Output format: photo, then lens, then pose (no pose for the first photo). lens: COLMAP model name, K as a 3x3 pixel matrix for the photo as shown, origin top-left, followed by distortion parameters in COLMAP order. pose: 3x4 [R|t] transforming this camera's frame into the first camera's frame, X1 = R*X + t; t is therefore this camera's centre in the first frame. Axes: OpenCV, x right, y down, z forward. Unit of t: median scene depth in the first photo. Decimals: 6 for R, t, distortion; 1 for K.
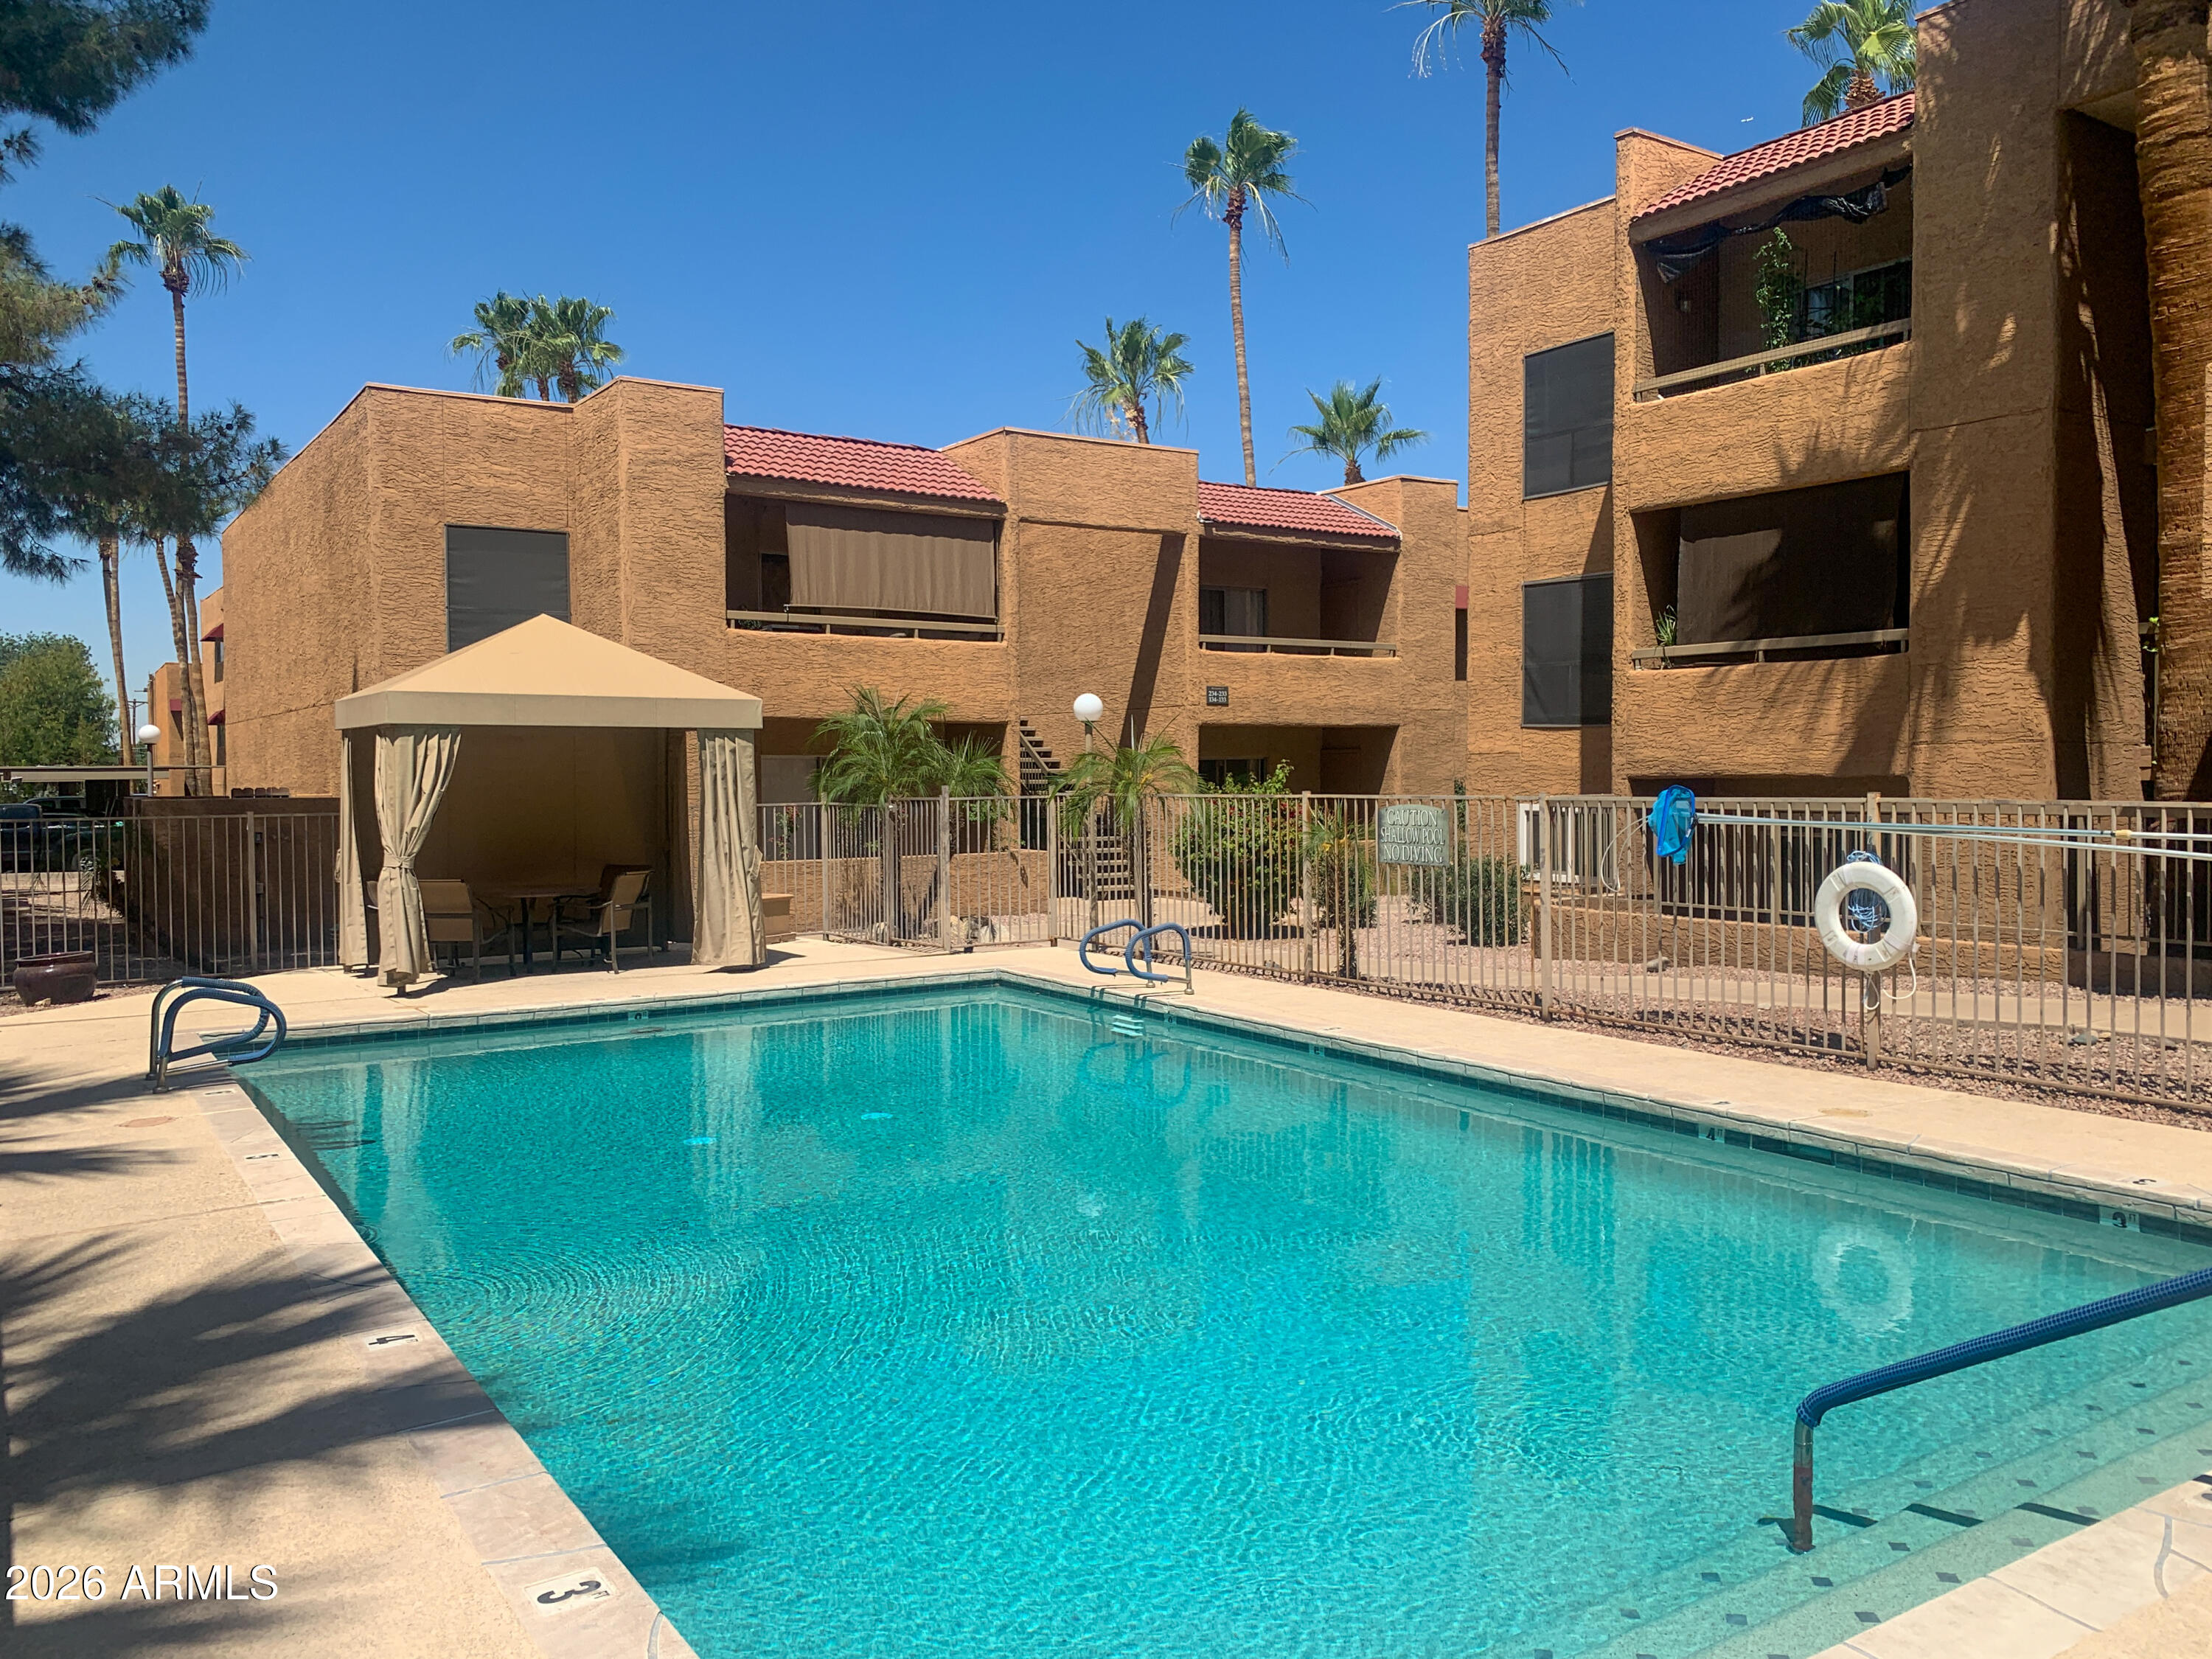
lens RADIAL K [[1693.1, 0, 1100.7], [0, 1693.1, 814.7], [0, 0, 1]] dist [0.054260, -0.062922]
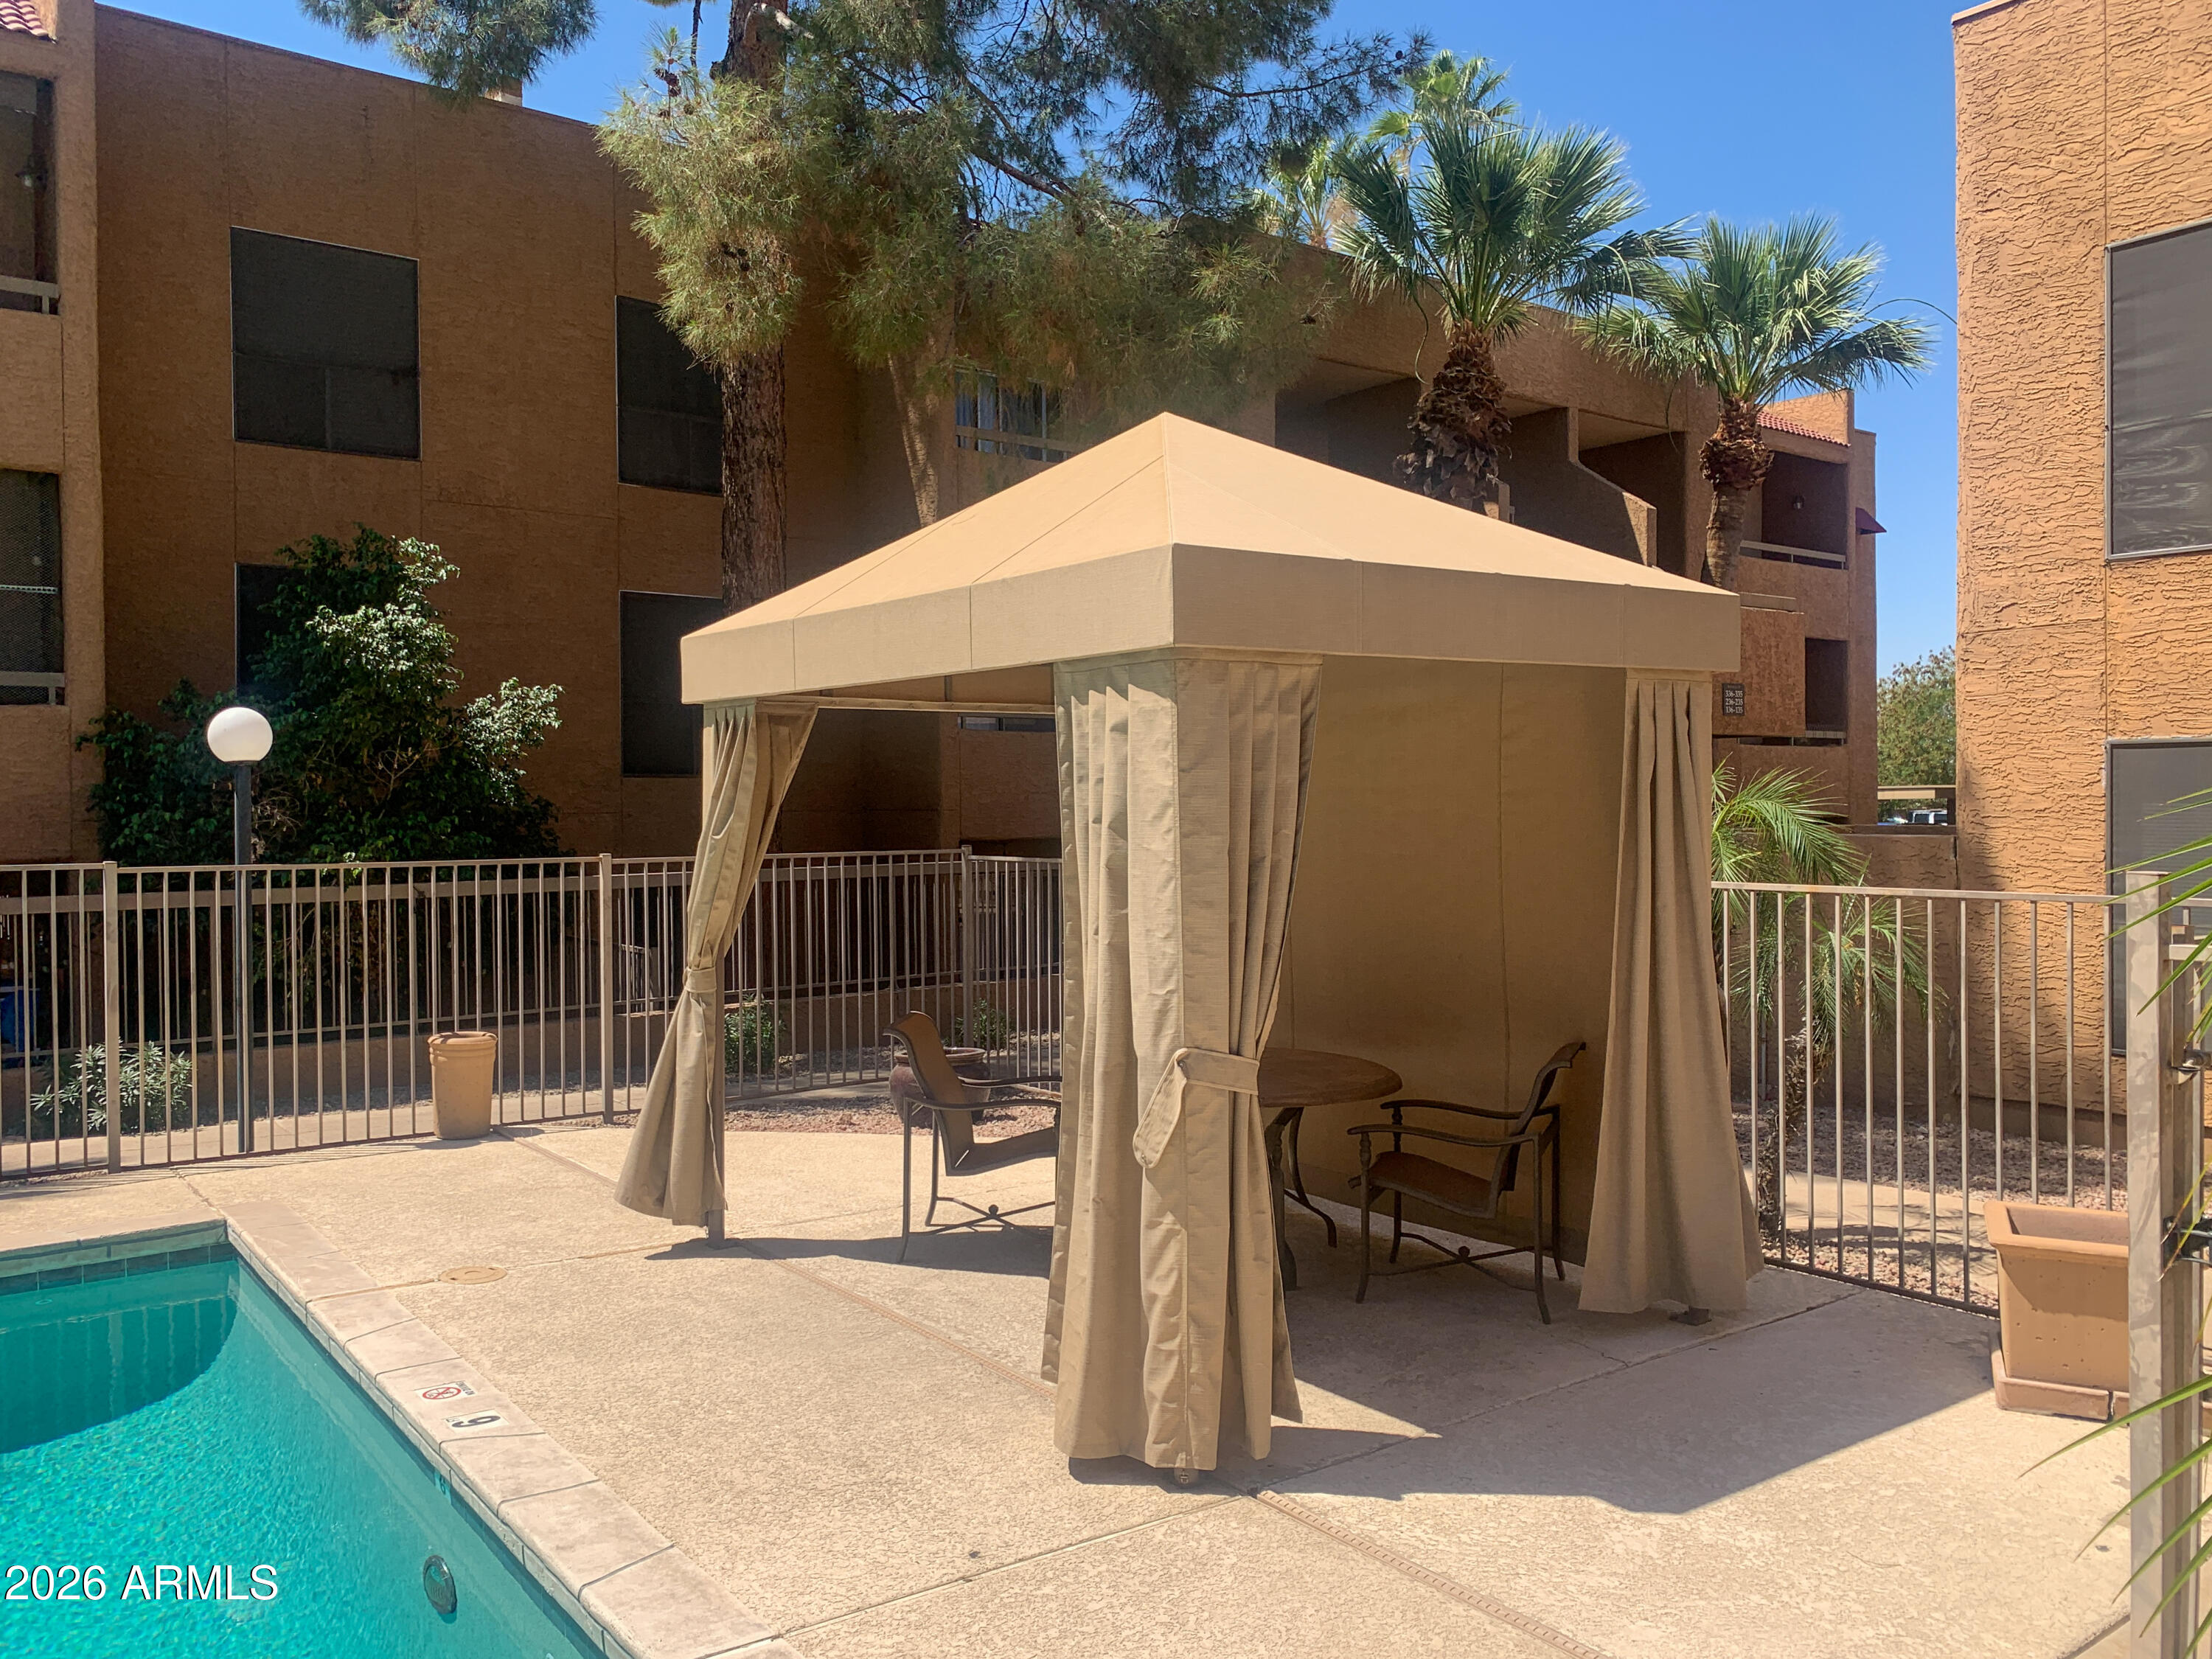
lens RADIAL K [[1693.1, 0, 1099.4], [0, 1693.1, 824.2], [0, 0, 1]] dist [0.054260, -0.062922]
pose [[0.051424, 0.016730, -0.998537, 0.064042], [-0.018685, 0.999701, 0.015787, -0.018192], [0.998502, 0.017846, 0.051721, 0.718564]]
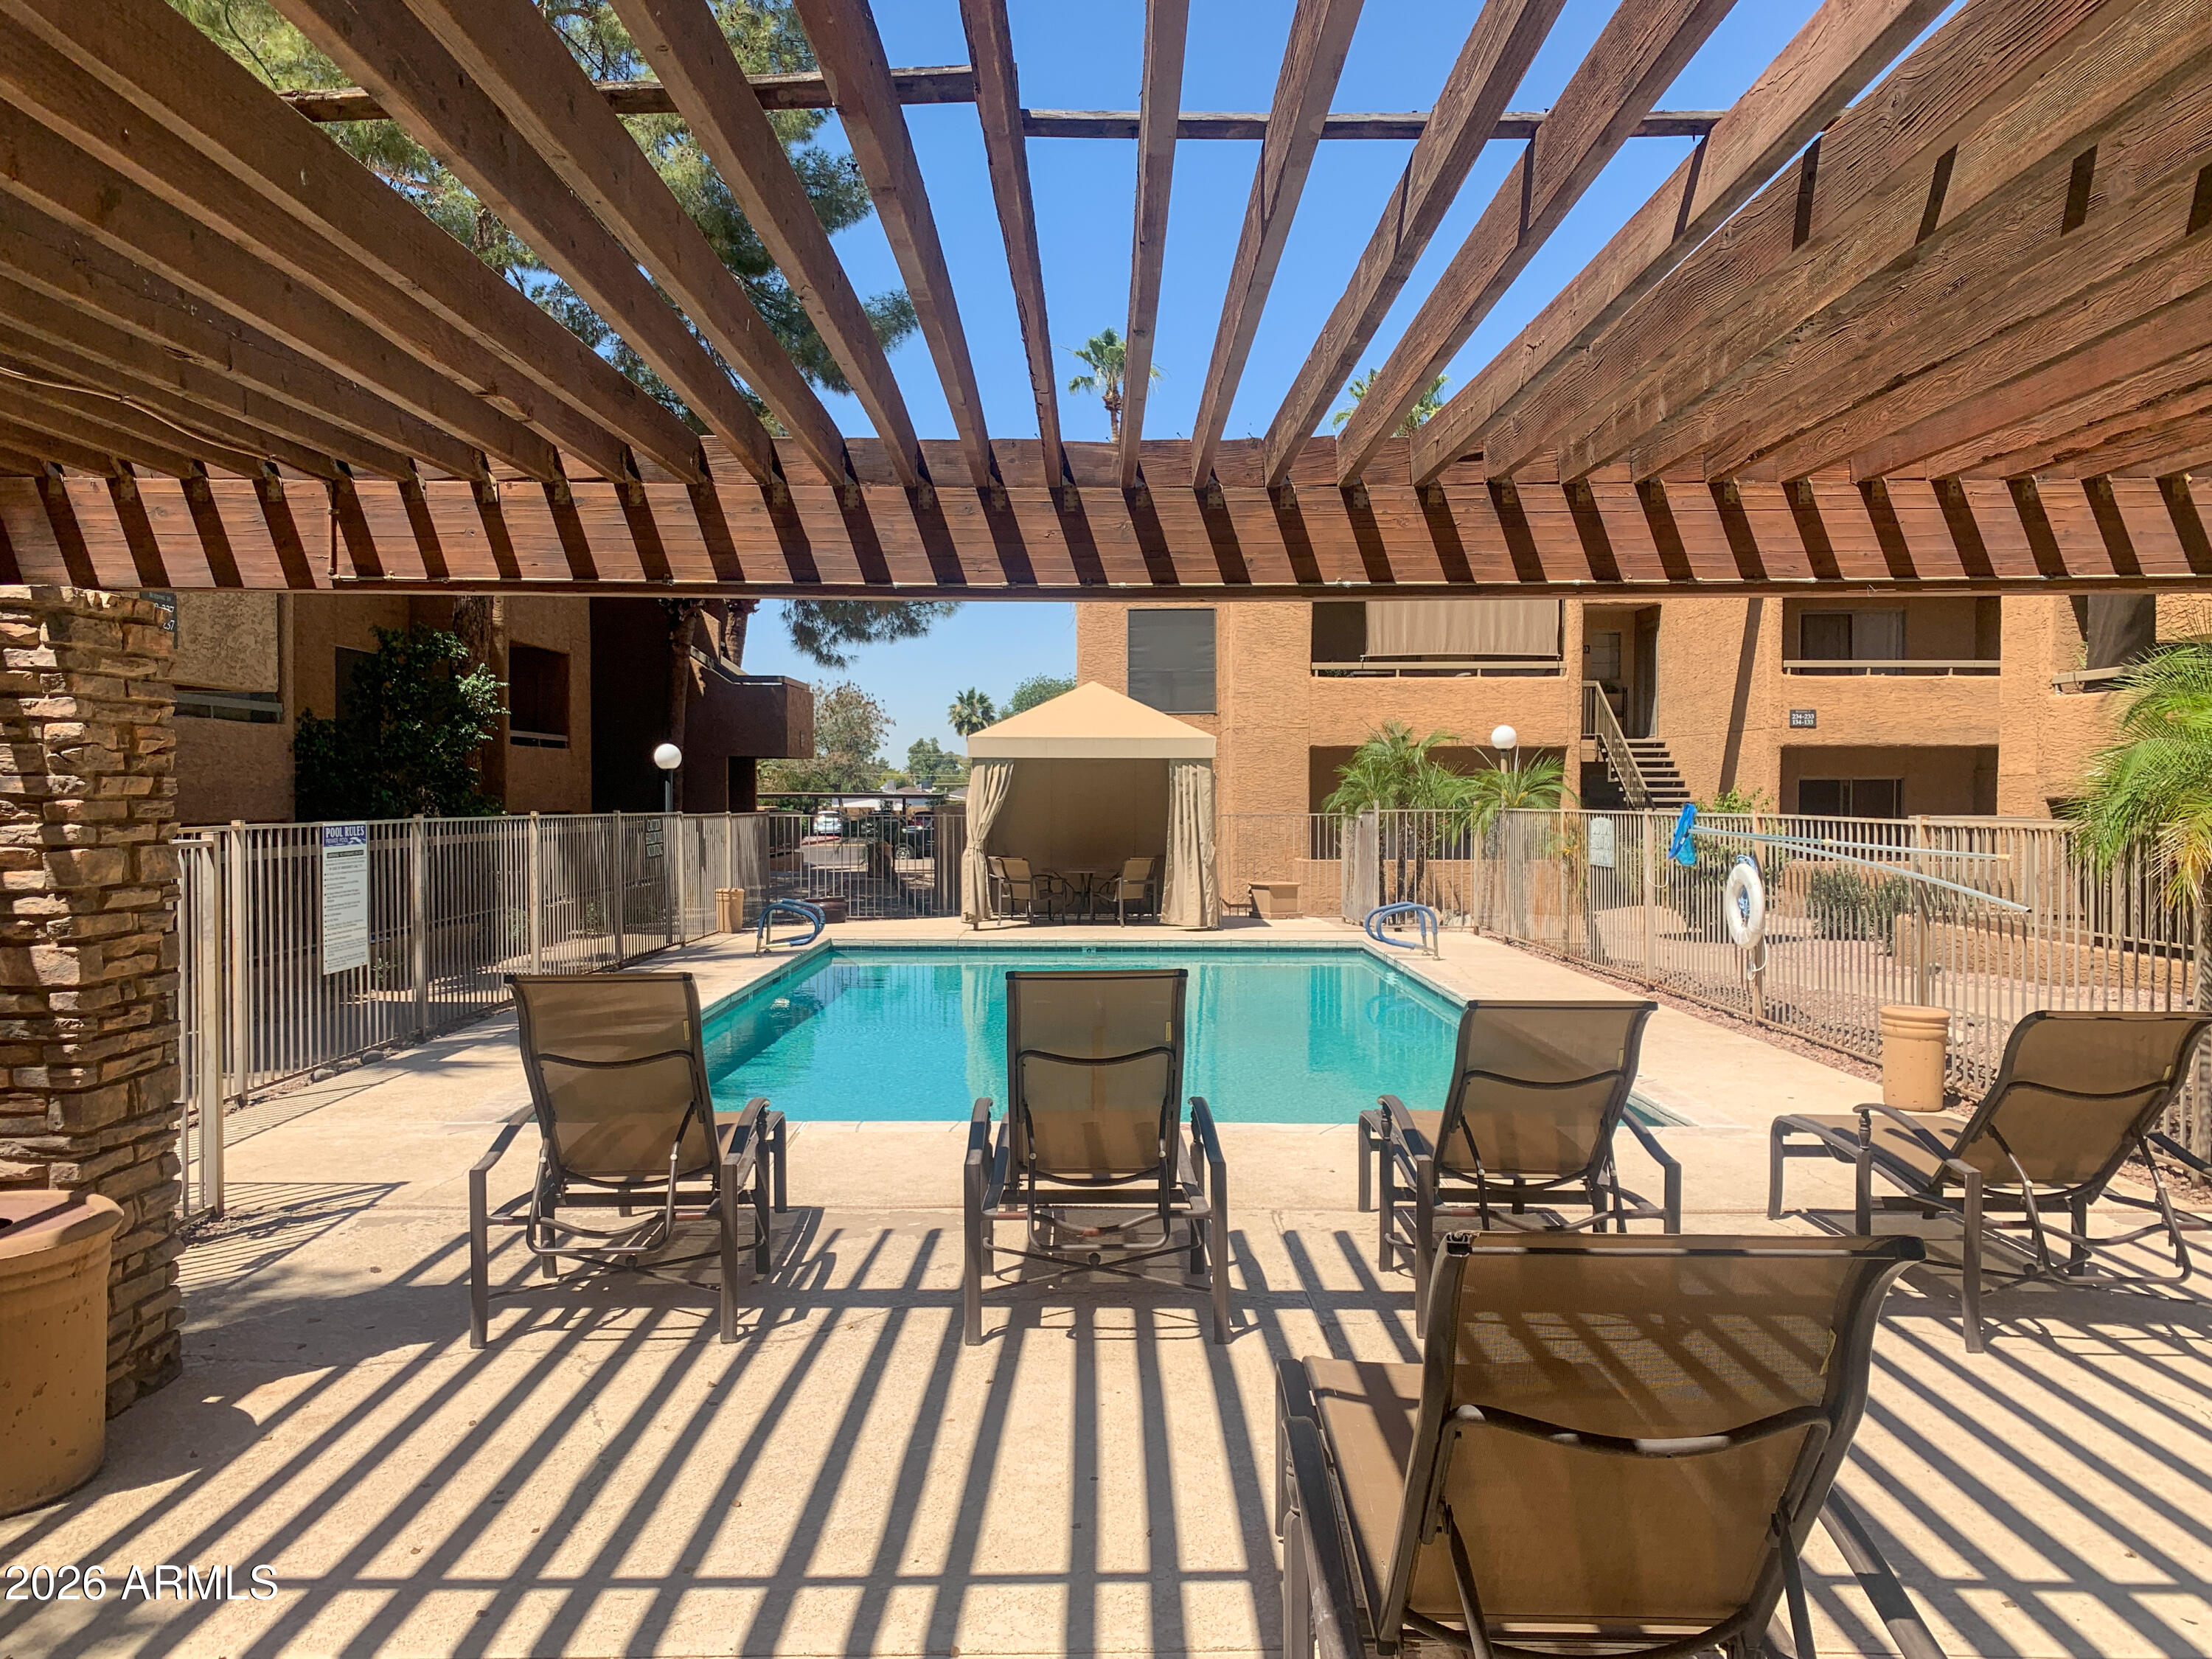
lens RADIAL K [[1693.1, 0, 1103.6], [0, 1693.1, 834.5], [0, 0, 1]] dist [0.054260, -0.062922]
pose [[0.839824, 0.021066, -0.542450, 0.345233], [-0.019037, 0.999775, 0.009354, 0.000670], [0.542525, 0.002471, 0.840036, -0.160016]]
